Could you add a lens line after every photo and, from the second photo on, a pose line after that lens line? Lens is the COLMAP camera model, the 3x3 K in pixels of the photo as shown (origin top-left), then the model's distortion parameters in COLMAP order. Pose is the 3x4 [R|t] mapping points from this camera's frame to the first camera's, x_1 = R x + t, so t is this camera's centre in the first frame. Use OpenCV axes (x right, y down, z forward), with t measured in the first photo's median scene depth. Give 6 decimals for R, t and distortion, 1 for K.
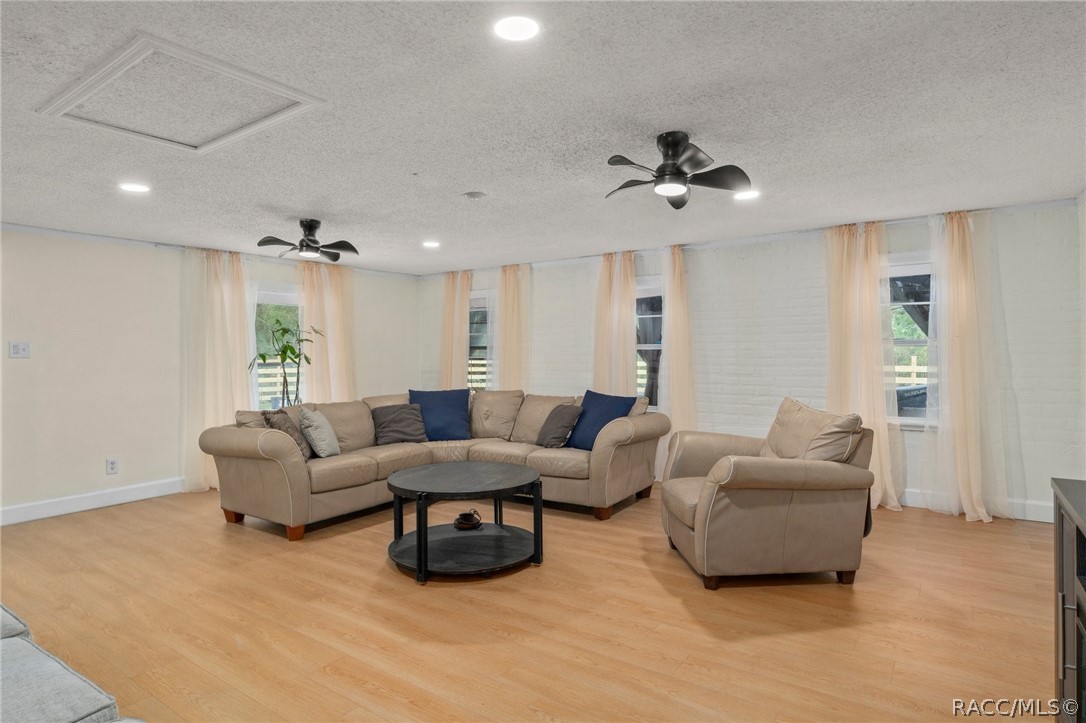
lens RADIAL K [[583.8, 0, 541.0], [0, 583.8, 356.3], [0, 0, 1]] dist [-0.007081, -0.000921]
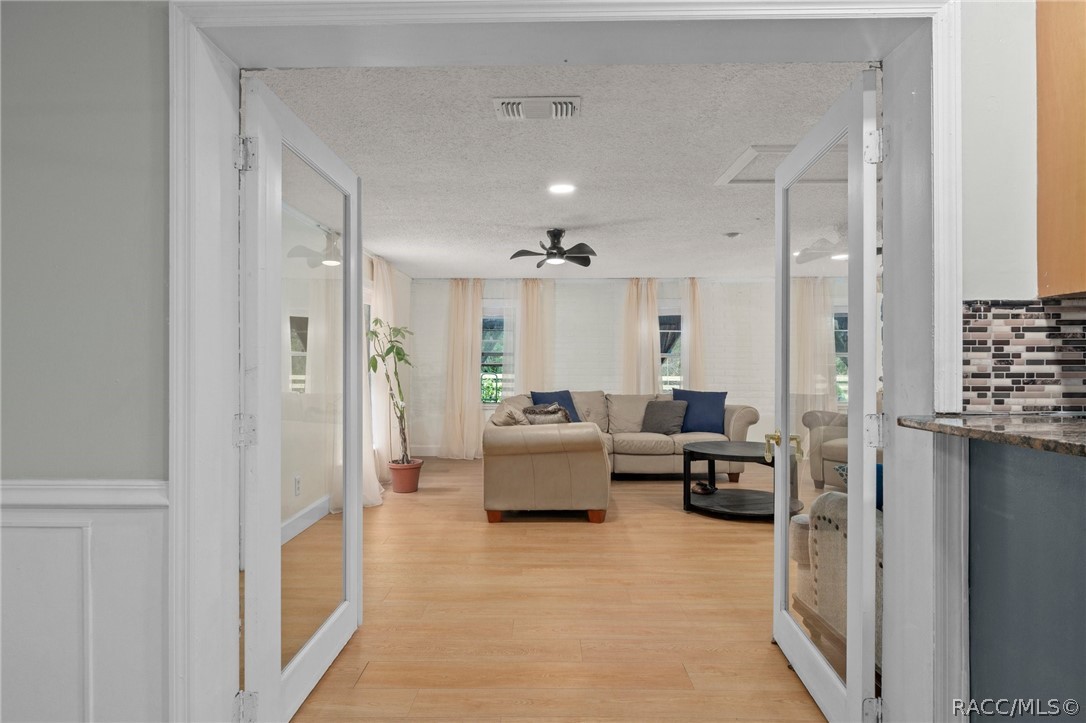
lens RADIAL K [[589.9, 0, 545.3], [0, 589.9, 364.2], [0, 0, 1]] dist [0.000788, 0.000352]
pose [[0.831914, 0.009112, 0.554829, -0.764650], [-0.001940, 0.999907, -0.013513, 0.021219], [-0.554901, 0.010165, 0.831855, 0.085443]]
